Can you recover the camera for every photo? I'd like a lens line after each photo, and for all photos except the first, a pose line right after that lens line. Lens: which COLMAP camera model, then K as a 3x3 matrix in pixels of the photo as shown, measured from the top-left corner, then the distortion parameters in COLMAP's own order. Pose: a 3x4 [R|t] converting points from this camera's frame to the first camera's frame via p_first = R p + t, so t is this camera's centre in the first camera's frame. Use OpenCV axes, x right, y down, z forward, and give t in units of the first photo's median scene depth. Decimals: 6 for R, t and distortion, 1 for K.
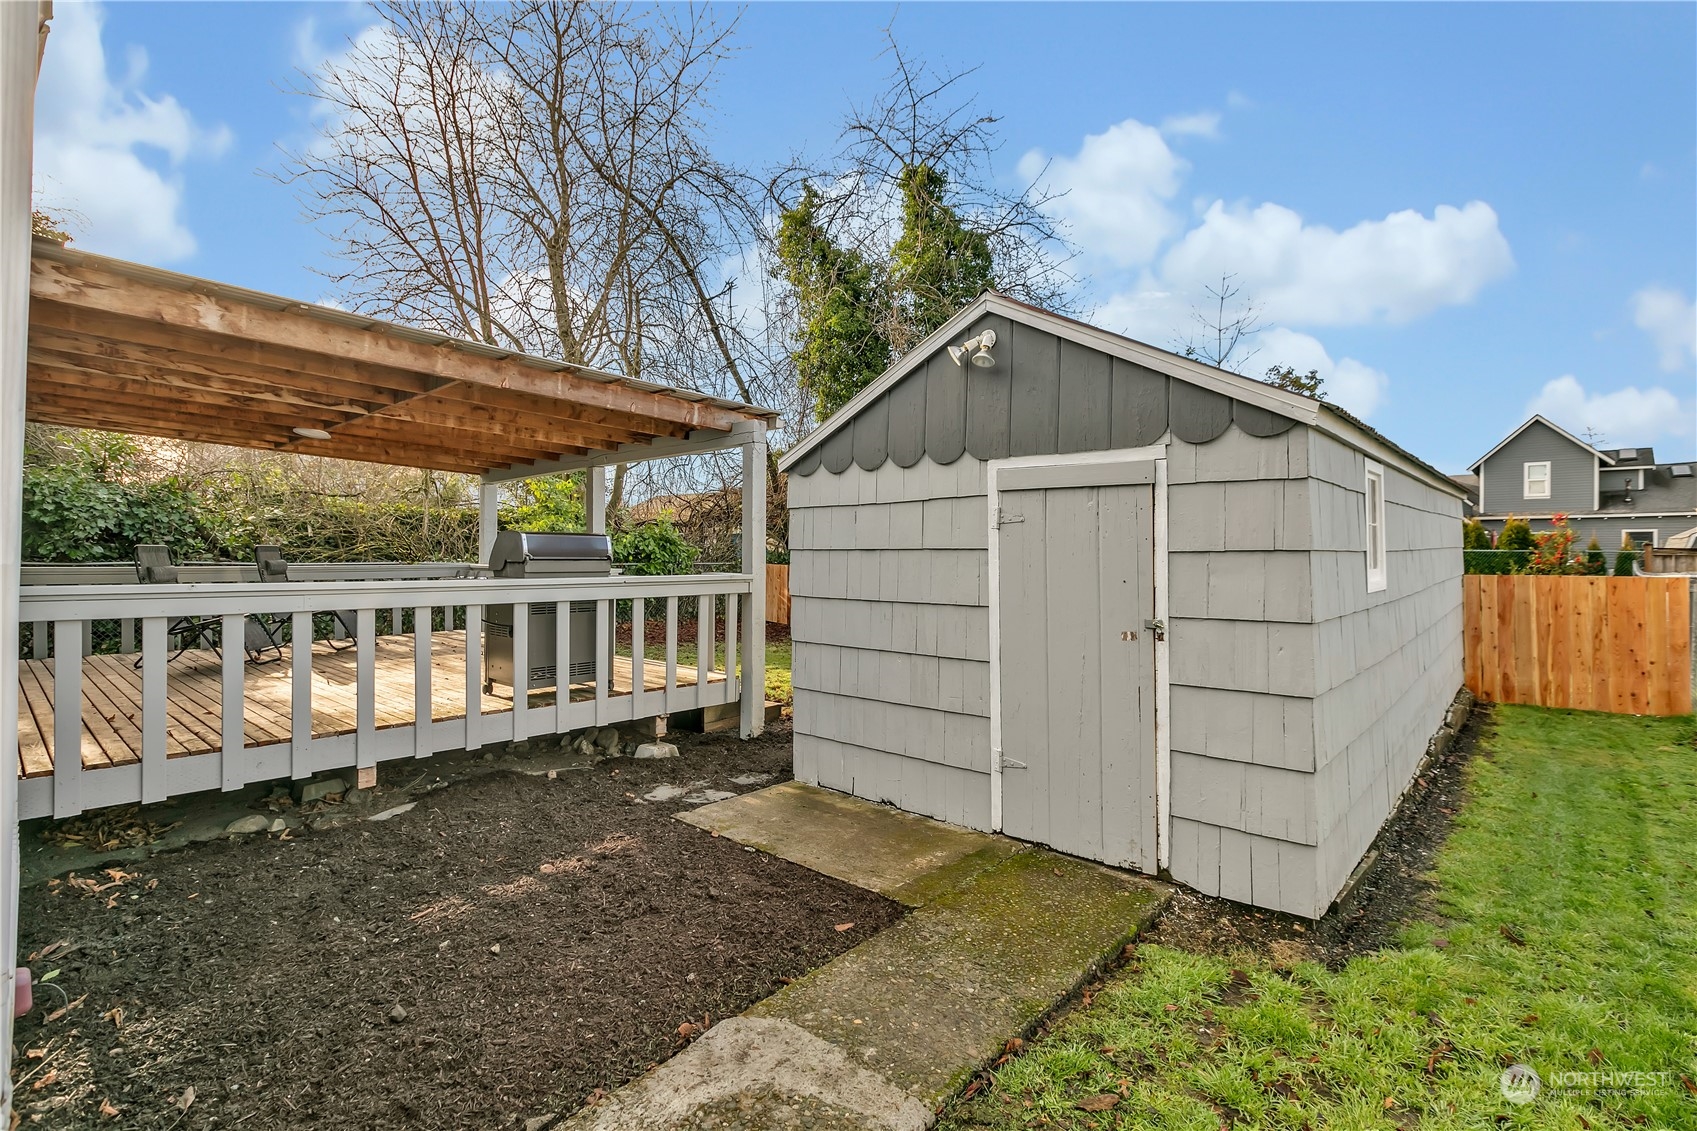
lens RADIAL K [[793.8, 0, 845.3], [0, 793.8, 579.1], [0, 0, 1]] dist [0.001461, 0.000469]
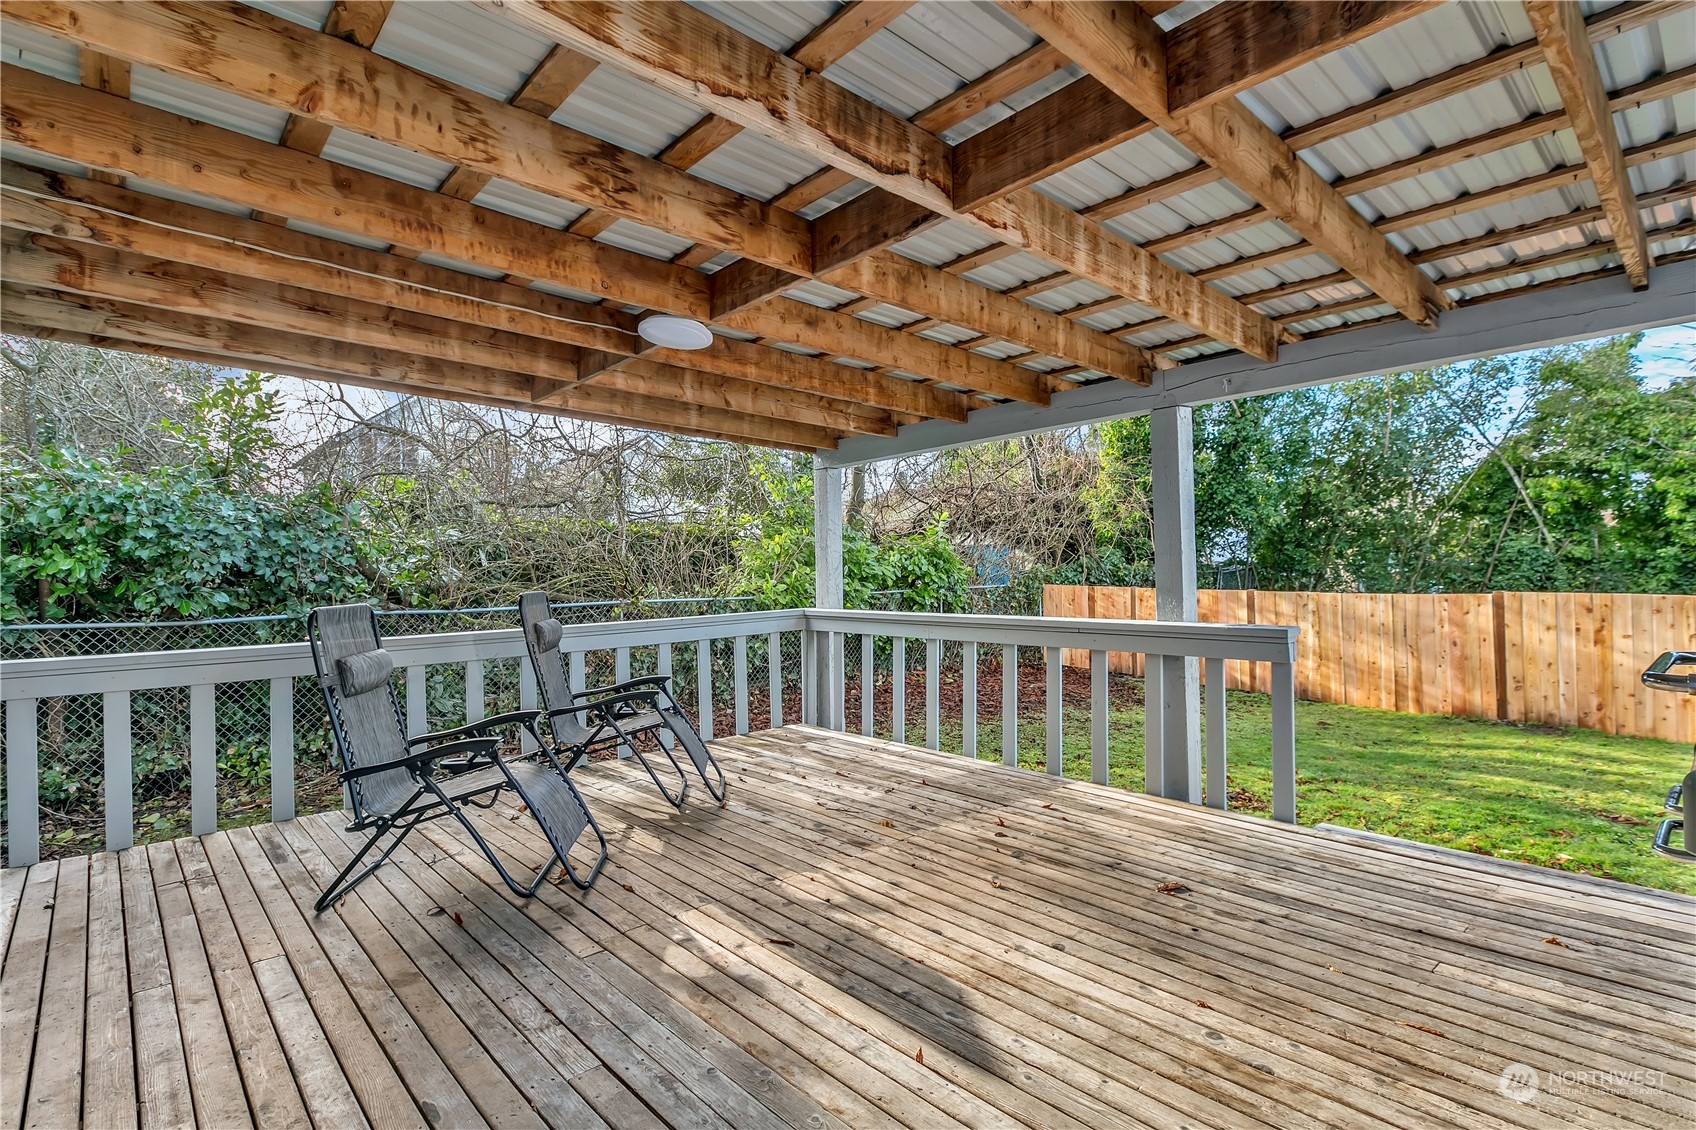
lens RADIAL K [[785.9, 0, 810.5], [0, 785.9, 575.8], [0, 0, 1]] dist [0.000048, -0.000098]
pose [[0.994623, -0.026211, -0.100187, -0.407280], [0.024547, 0.999540, -0.017809, -0.032396], [0.100608, 0.015254, 0.994809, 0.421921]]
